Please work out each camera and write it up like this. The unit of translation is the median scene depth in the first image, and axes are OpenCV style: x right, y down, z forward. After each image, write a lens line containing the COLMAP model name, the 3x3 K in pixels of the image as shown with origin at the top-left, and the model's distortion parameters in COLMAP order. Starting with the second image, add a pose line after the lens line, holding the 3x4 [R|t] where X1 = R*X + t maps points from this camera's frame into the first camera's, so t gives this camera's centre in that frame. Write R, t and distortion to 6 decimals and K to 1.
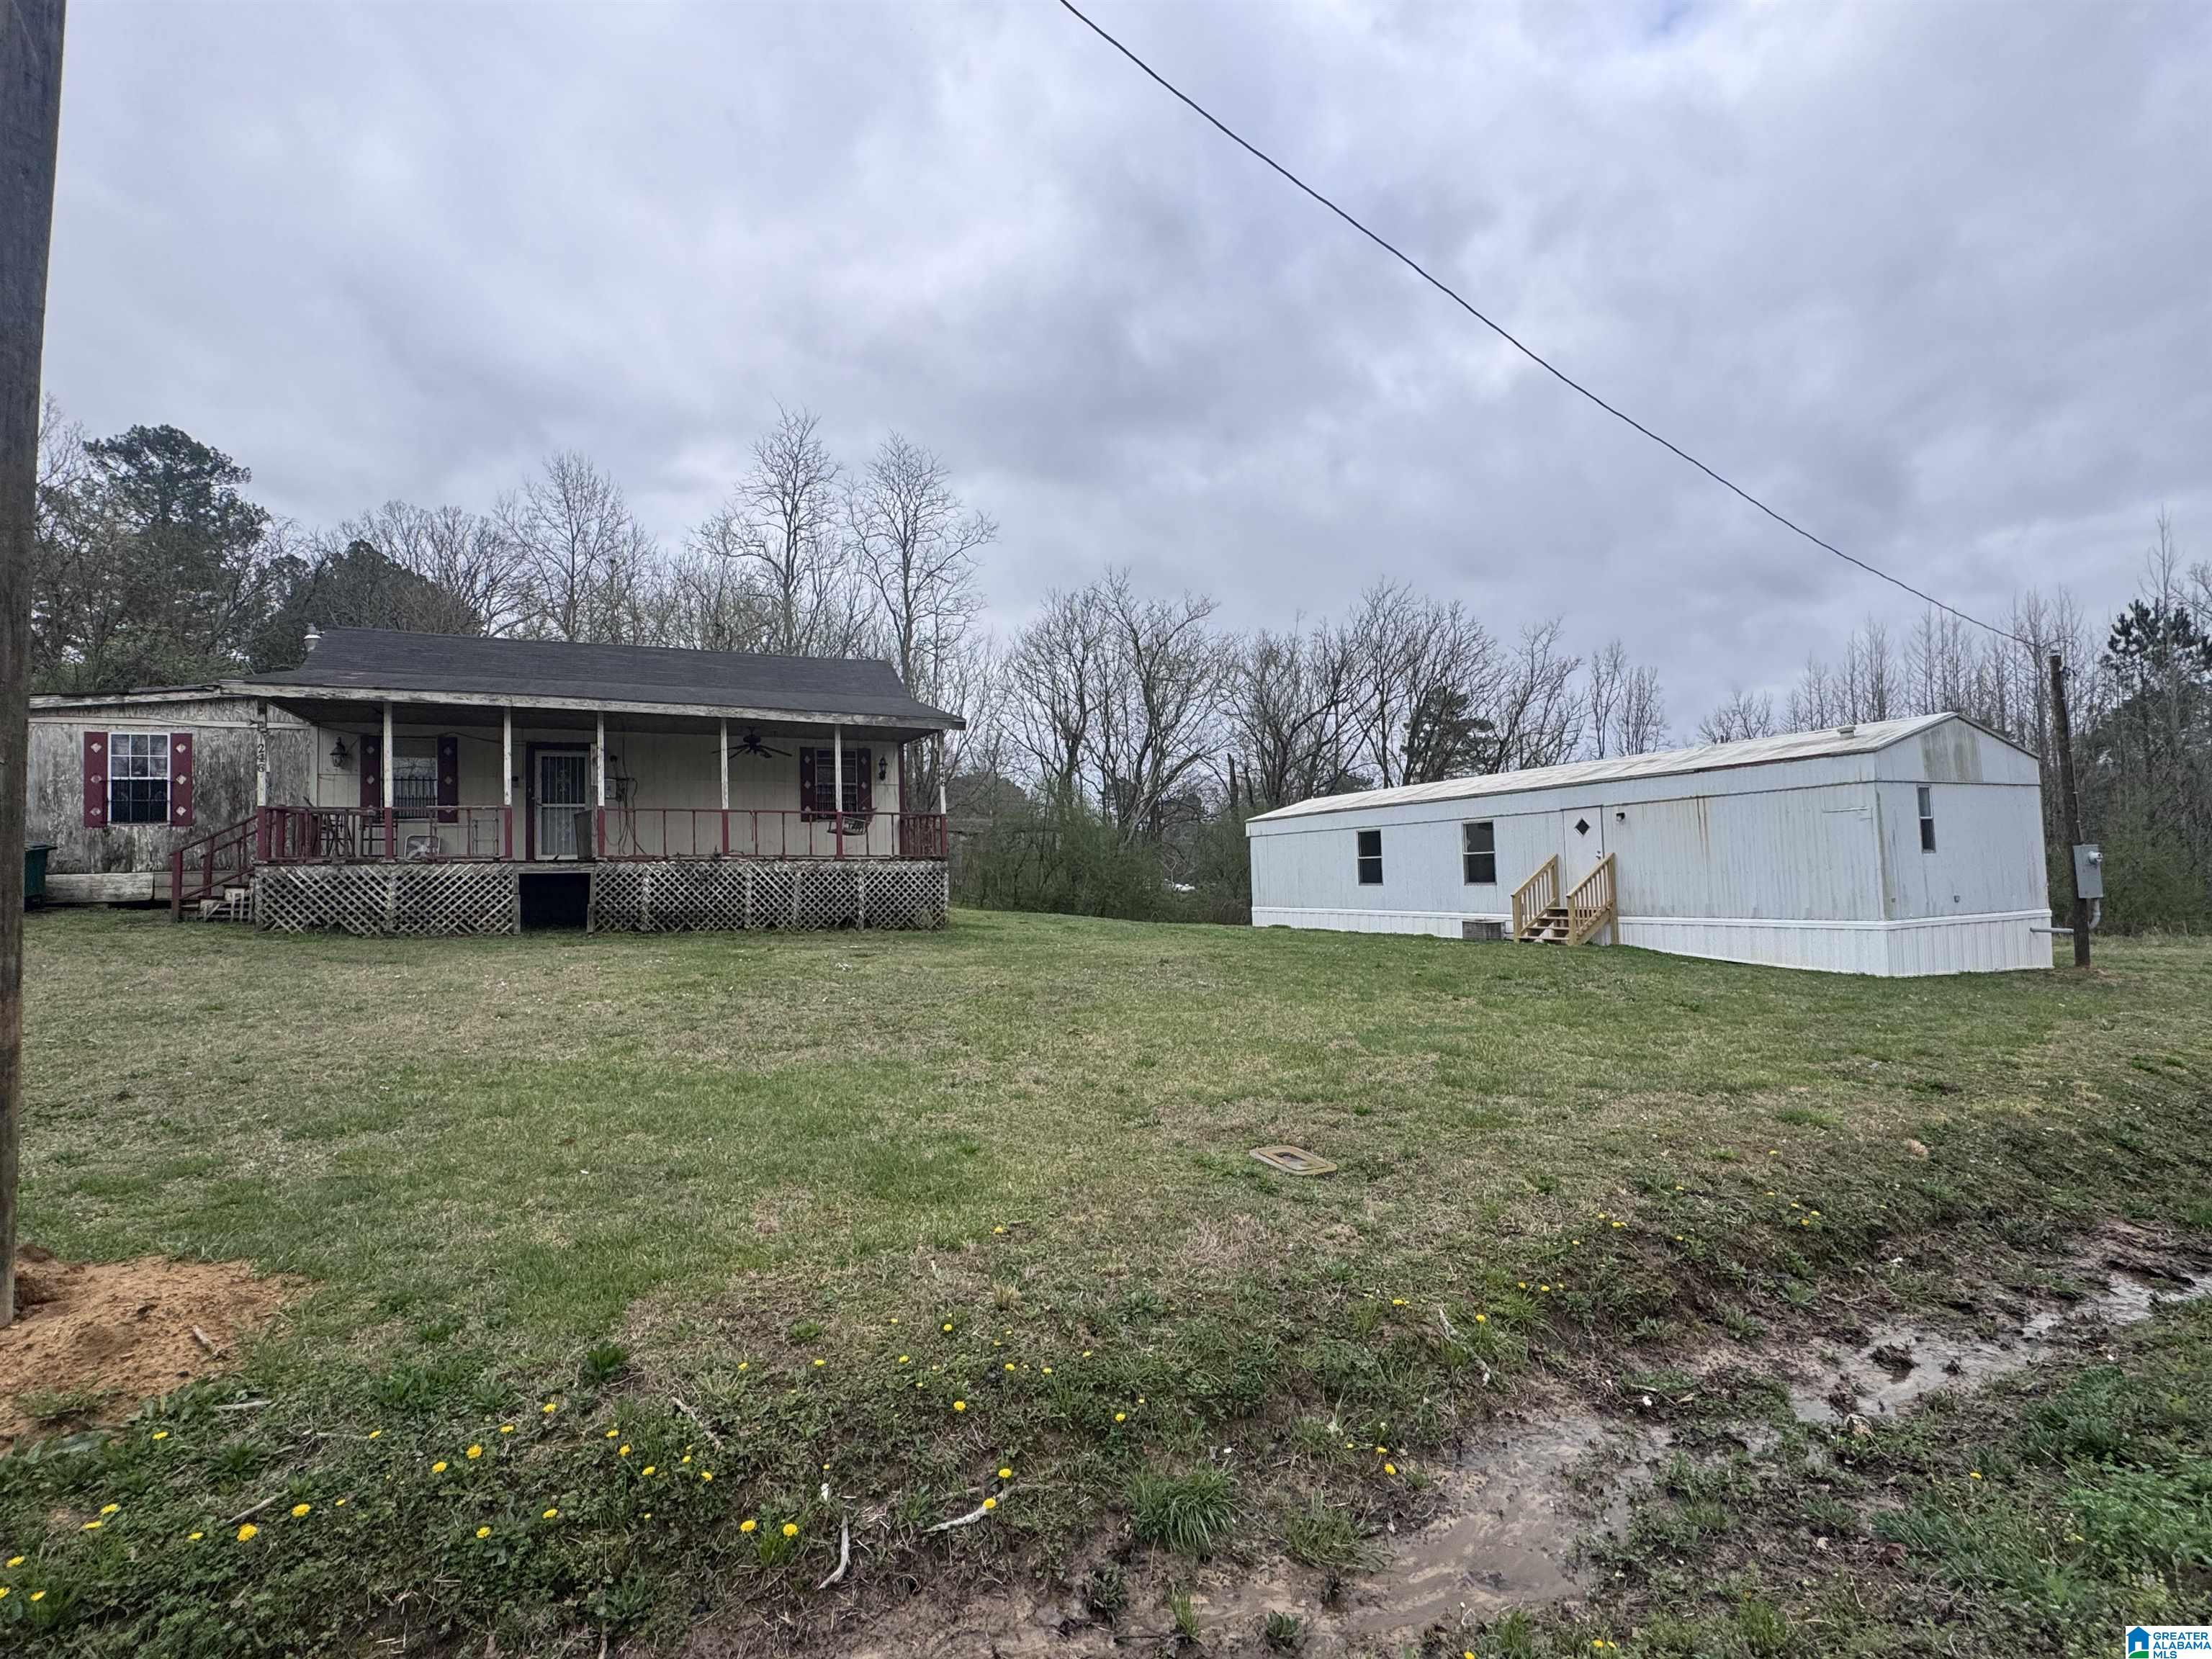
lens RADIAL K [[1034.4, 0, 1108.6], [0, 1034.4, 840.5], [0, 0, 1]] dist [-0.002411, -0.000537]
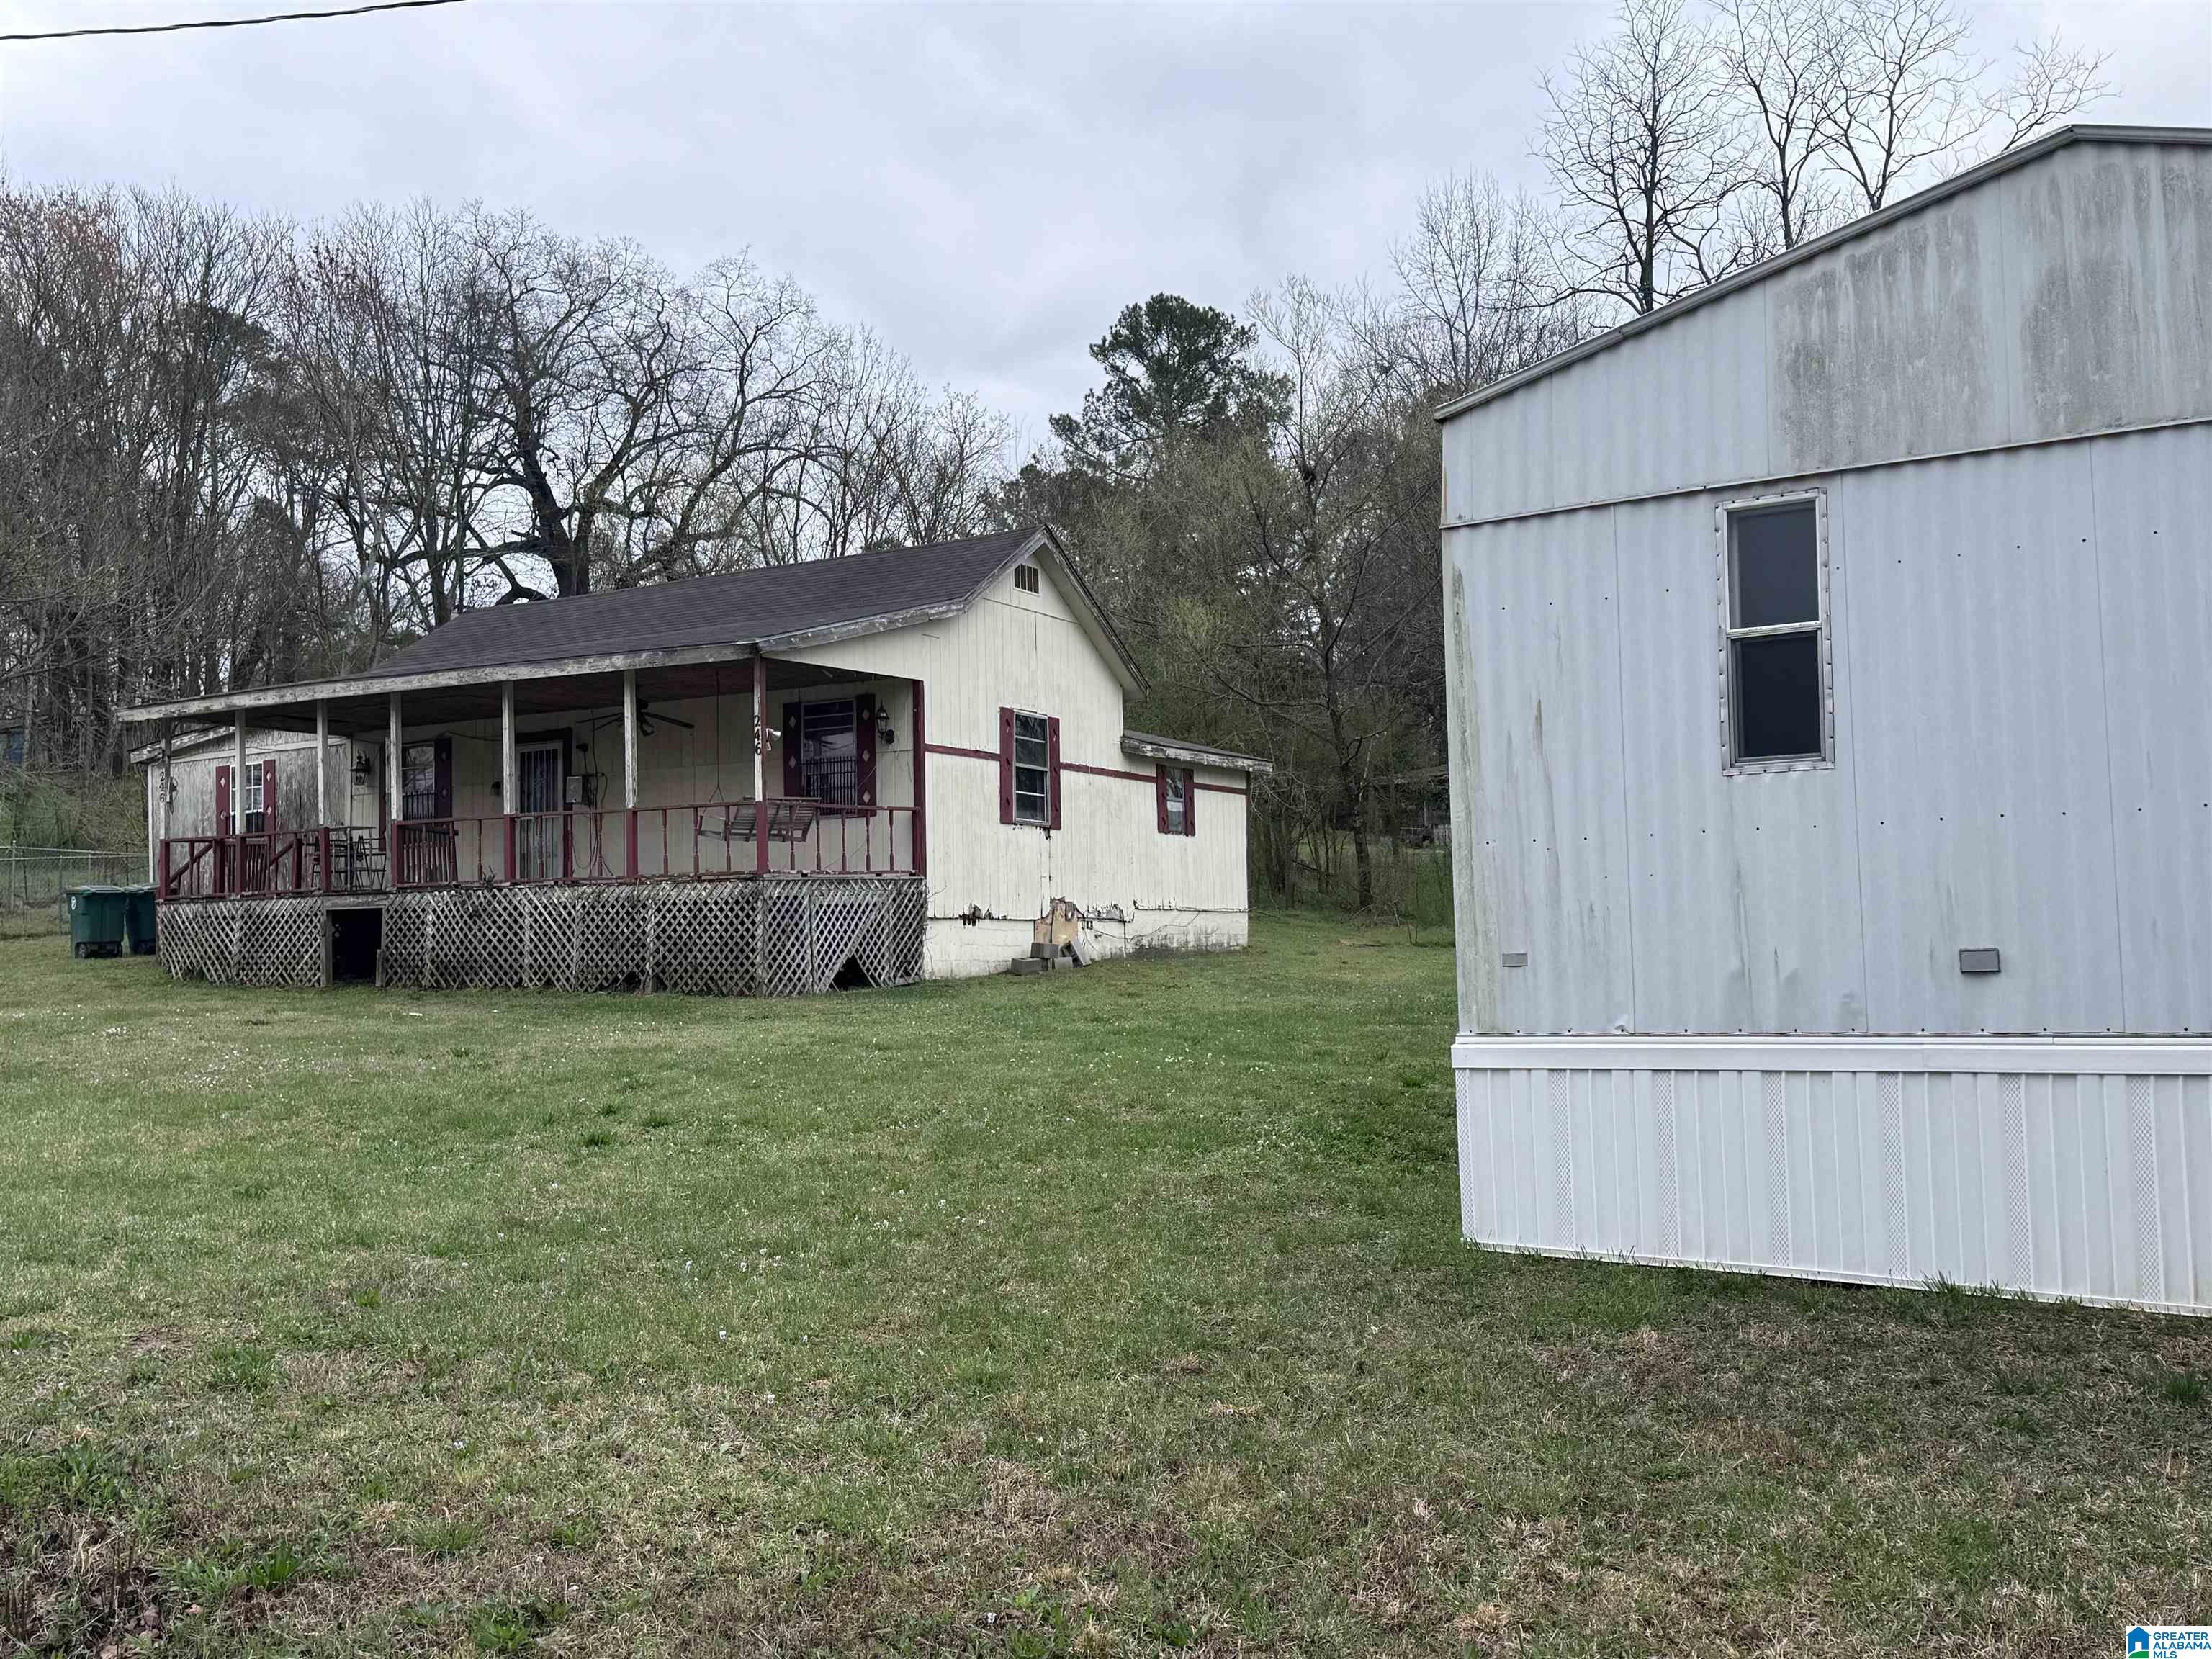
lens RADIAL K [[2069.4, 0, 1106.0], [0, 2069.4, 829.5], [0, 0, 1]] dist [0.181202, -0.364010]
pose [[0.554861, -0.040759, -0.830944, 1.011906], [0.037311, 0.999013, -0.024089, 0.028731], [0.831106, -0.017637, 0.555834, 0.546924]]
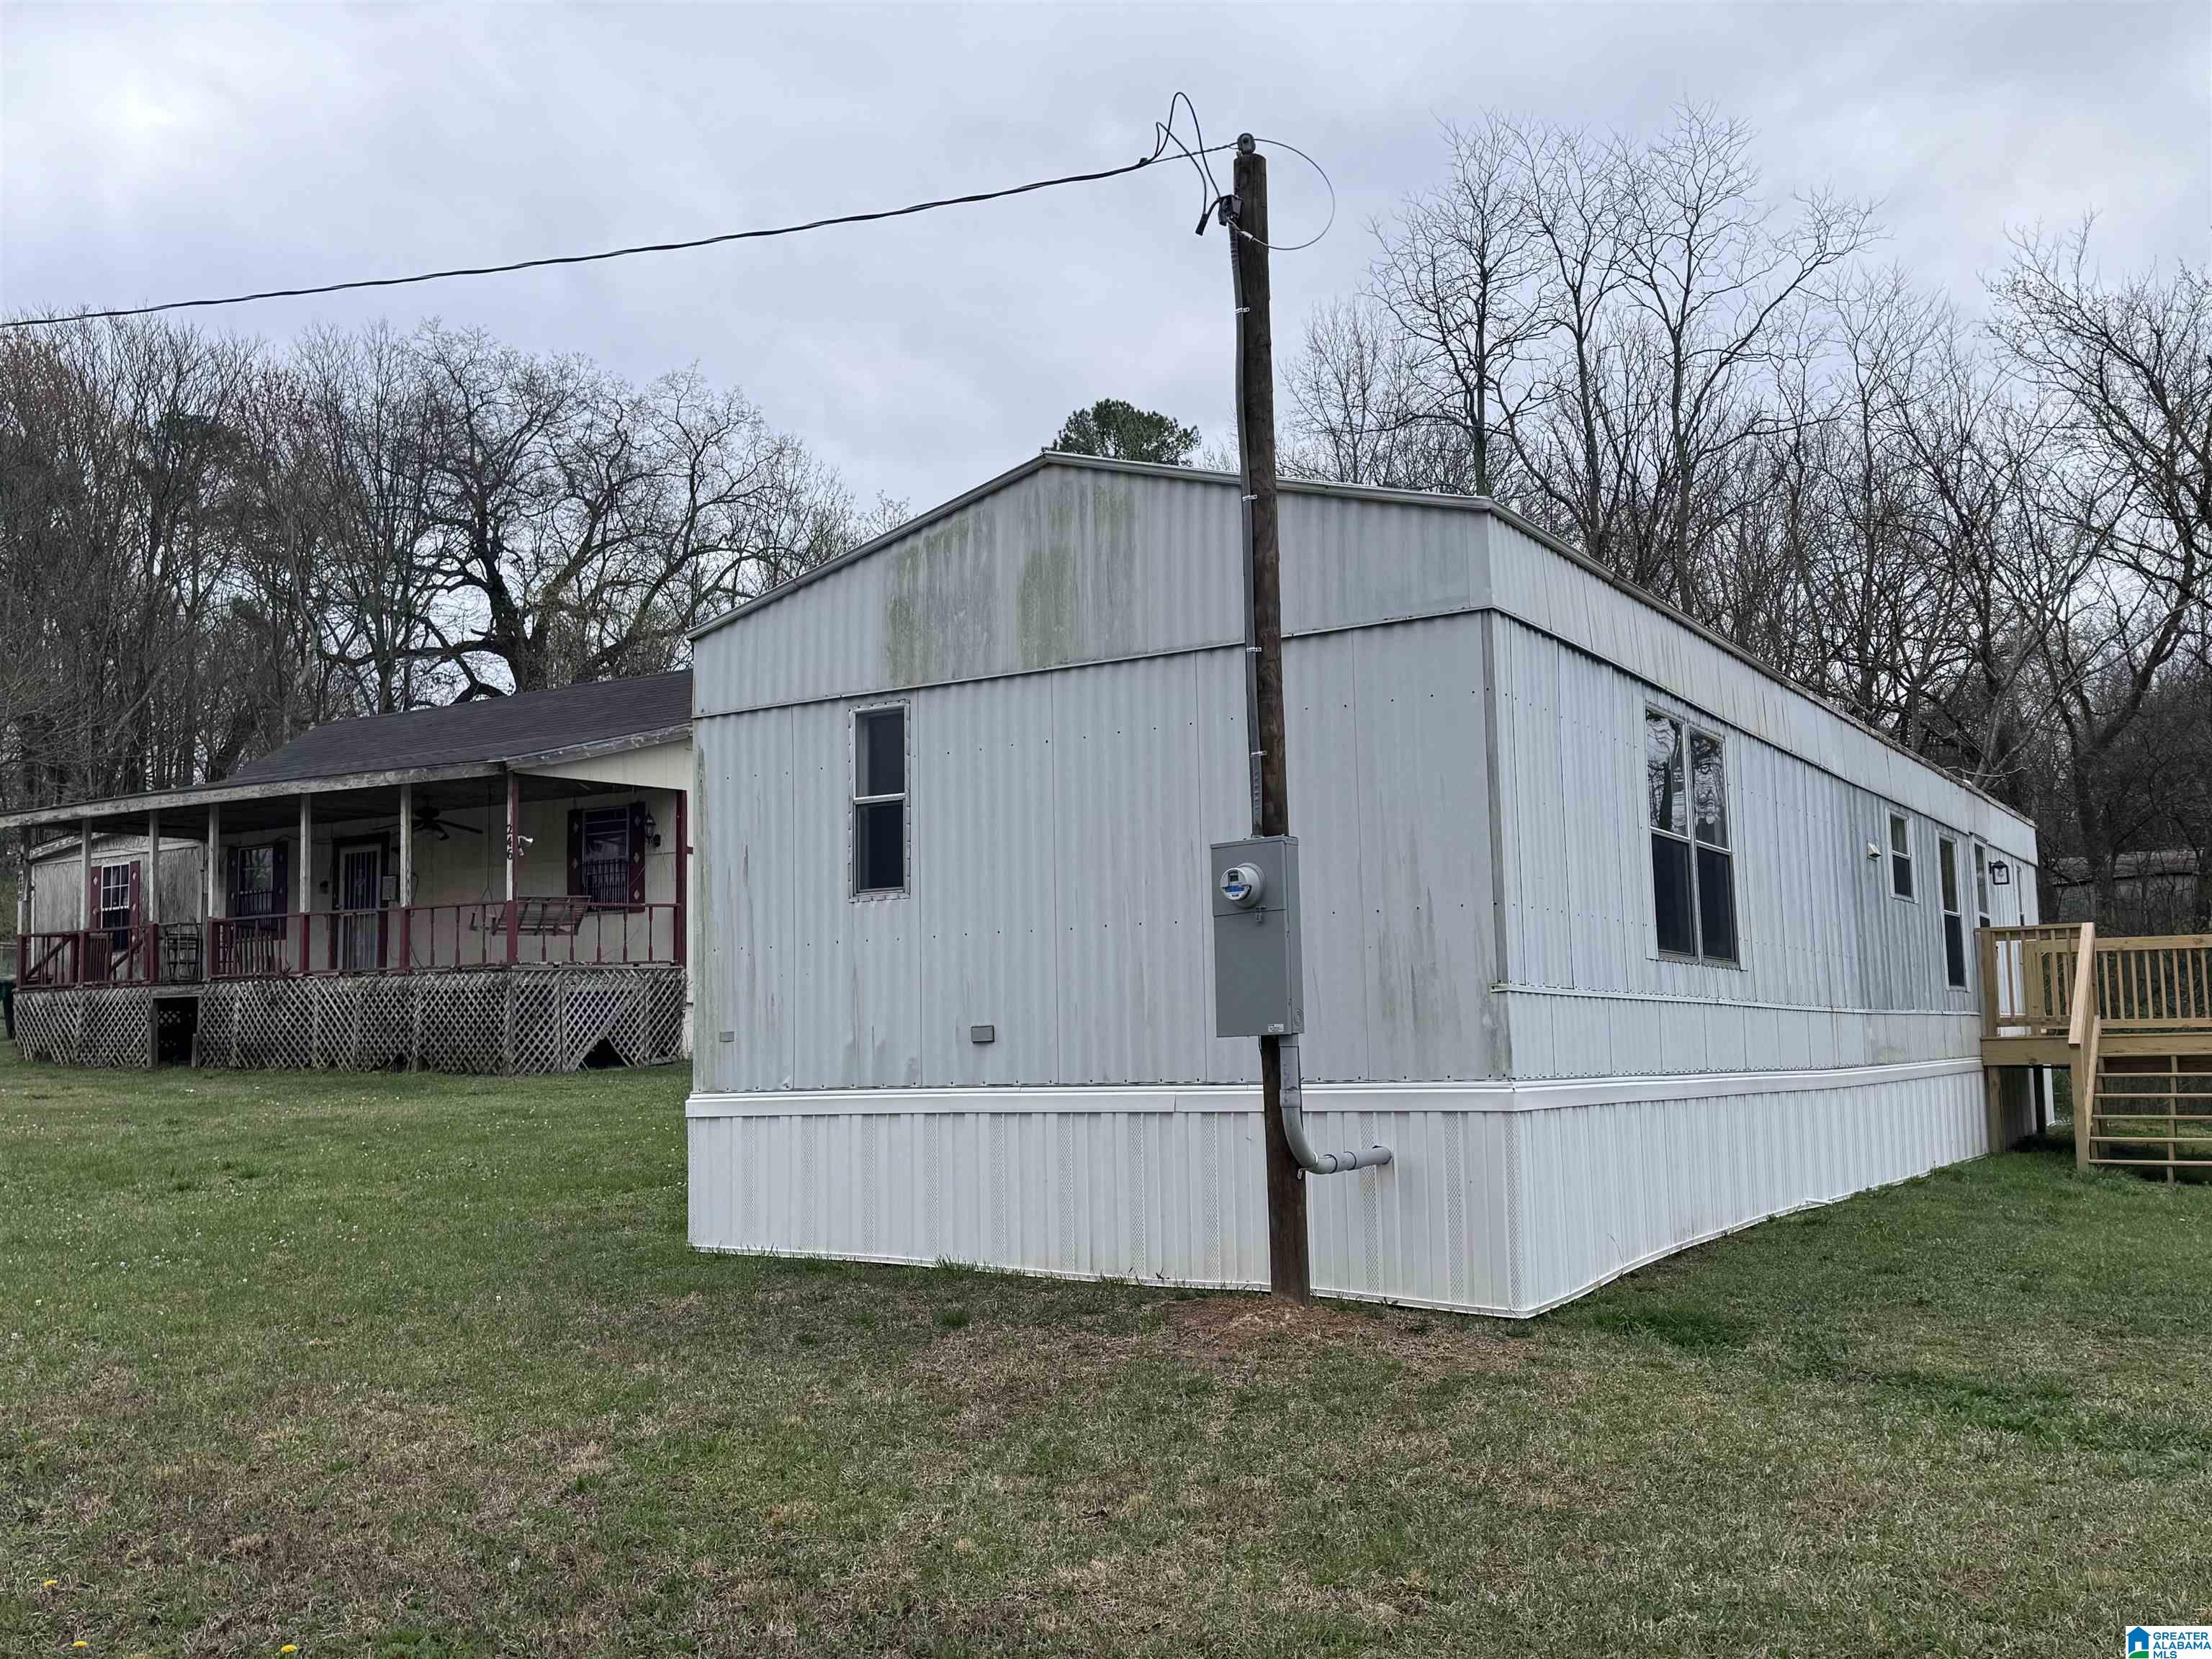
lens RADIAL K [[2069.4, 0, 1106.0], [0, 2069.4, 829.5], [0, 0, 1]] dist [0.181202, -0.364010]
pose [[0.546729, -0.074900, -0.833953, 1.273539], [0.039046, 0.997188, -0.063962, 0.032373], [0.836399, 0.002407, 0.548116, 0.630797]]
